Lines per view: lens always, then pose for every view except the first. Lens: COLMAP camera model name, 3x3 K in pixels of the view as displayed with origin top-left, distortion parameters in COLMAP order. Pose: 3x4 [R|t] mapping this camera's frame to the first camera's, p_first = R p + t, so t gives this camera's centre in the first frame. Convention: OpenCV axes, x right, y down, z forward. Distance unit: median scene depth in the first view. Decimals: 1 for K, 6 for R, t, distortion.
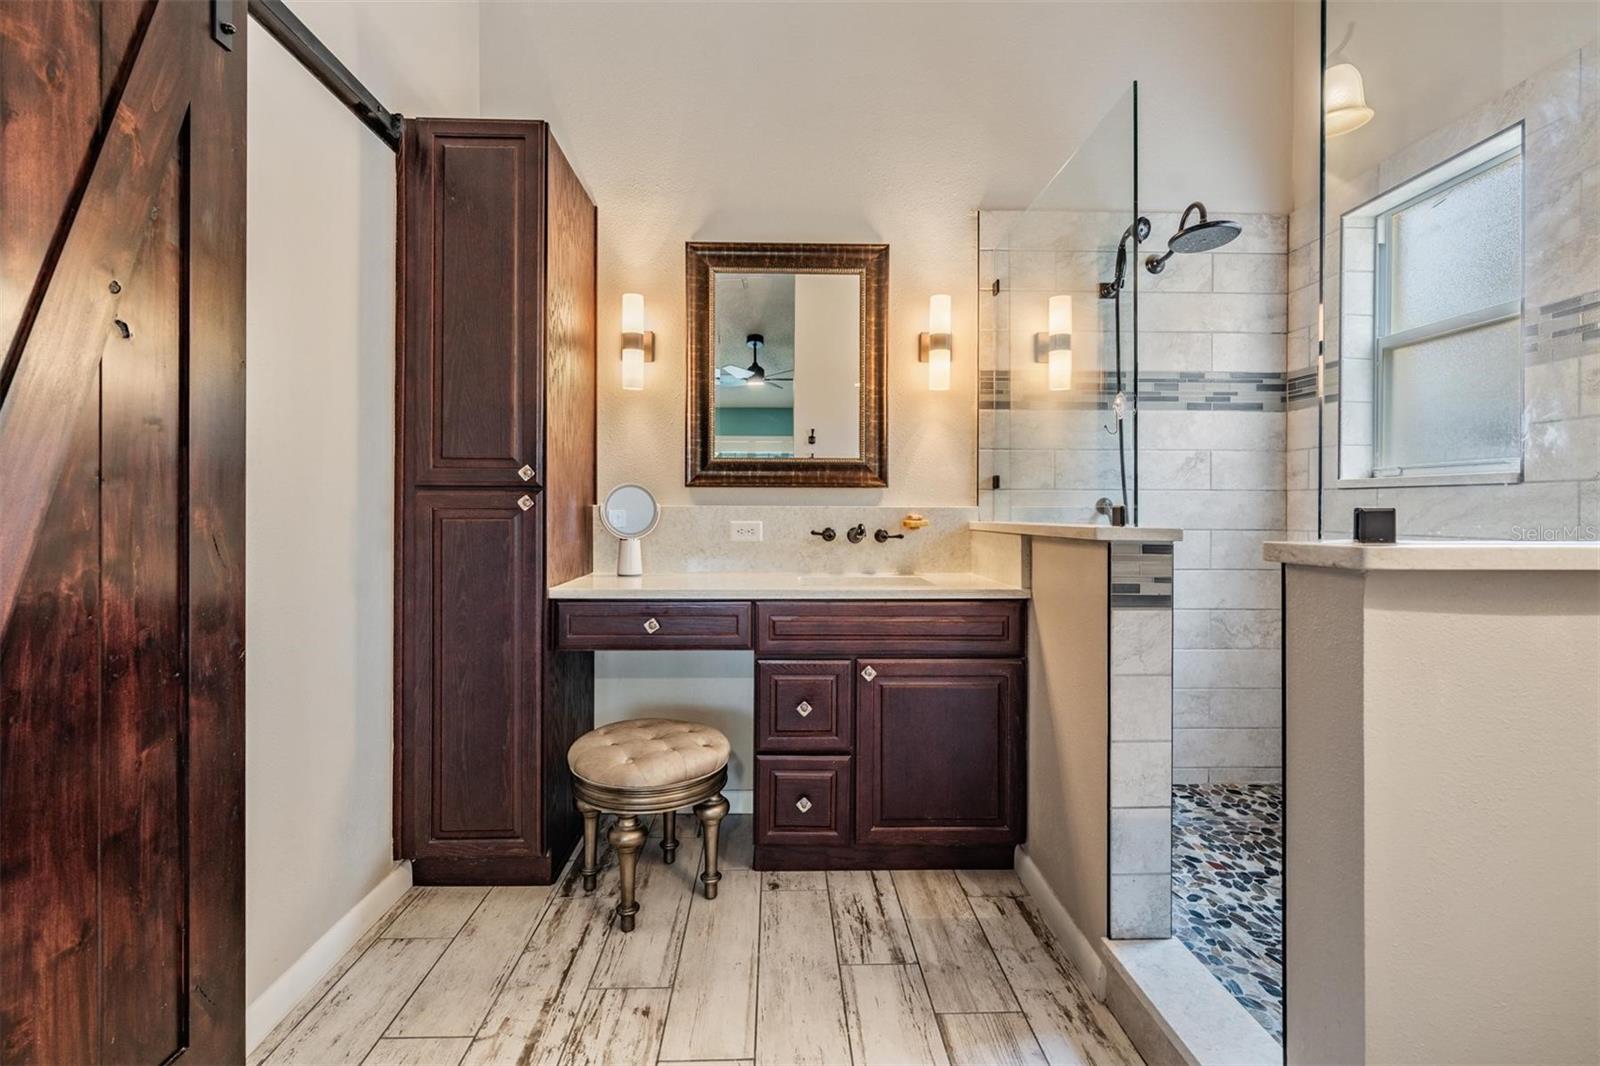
lens RADIAL K [[714.3, 0, 800.9], [0, 714.3, 521.8], [0, 0, 1]] dist [0.001760, 0.000013]
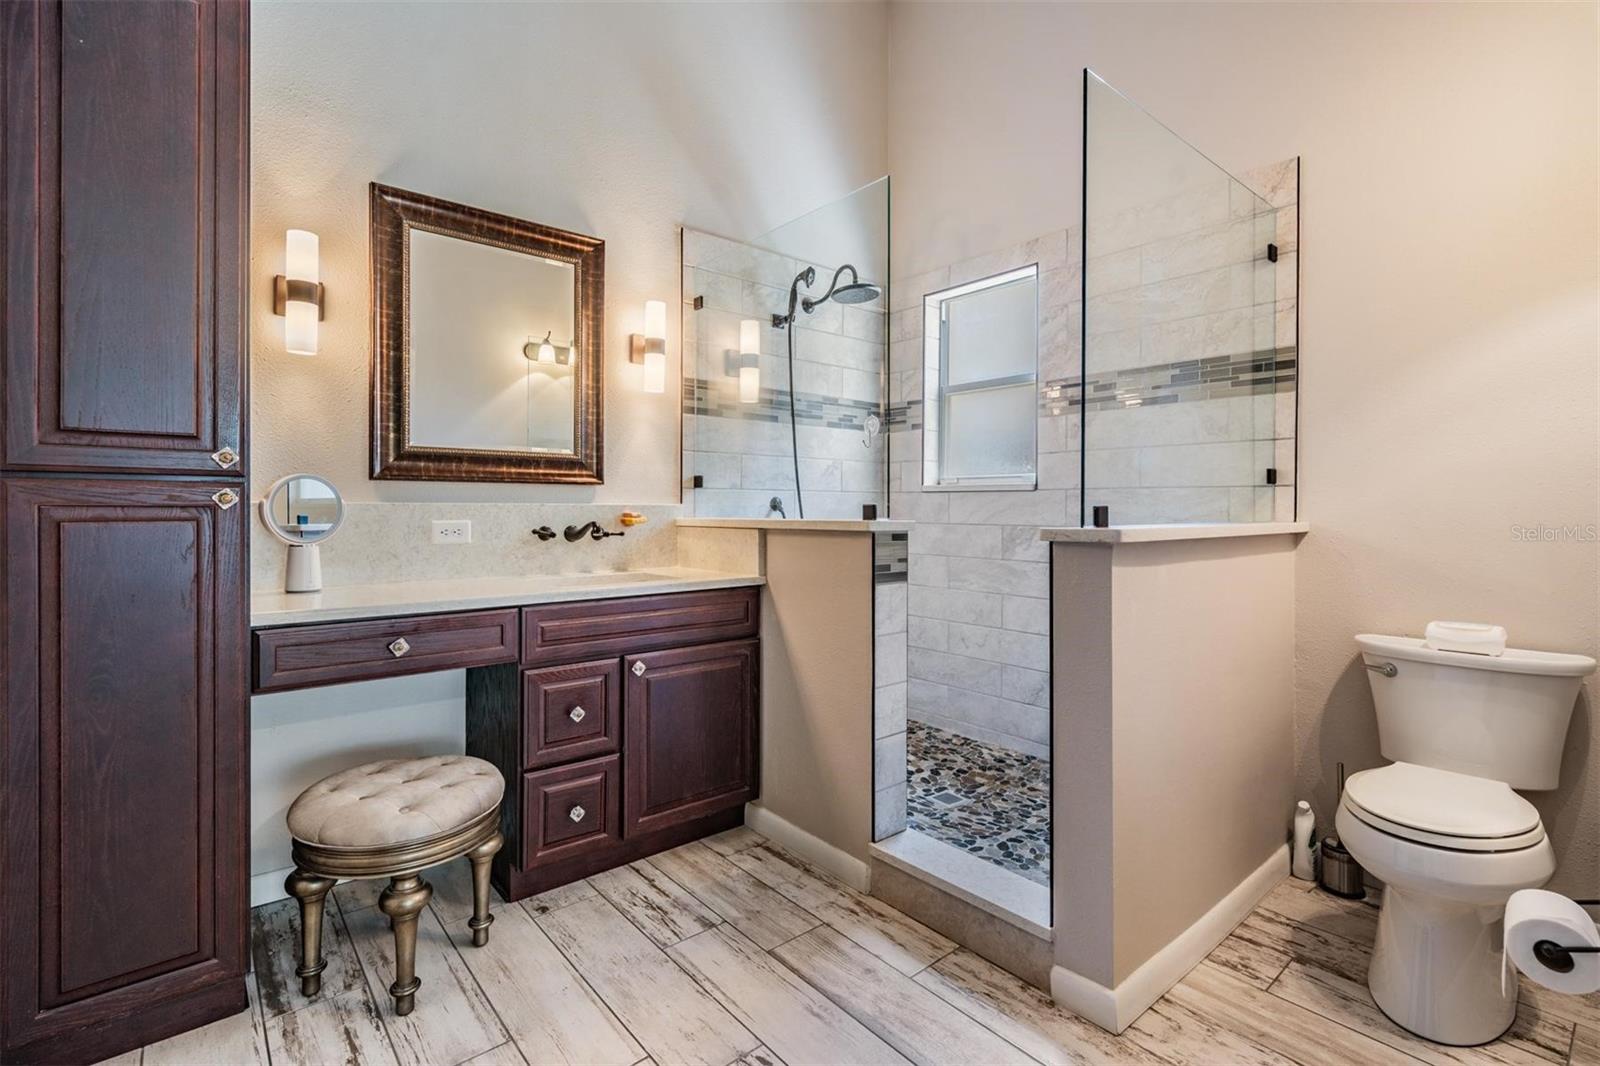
lens RADIAL K [[716.3, 0, 798.7], [0, 716.3, 524.7], [0, 0, 1]] dist [0.000559, -0.000400]
pose [[0.789358, -0.015911, 0.613727, -0.338457], [0.010802, 0.999869, 0.012028, -0.001974], [-0.613838, -0.002865, 0.789427, 0.054161]]
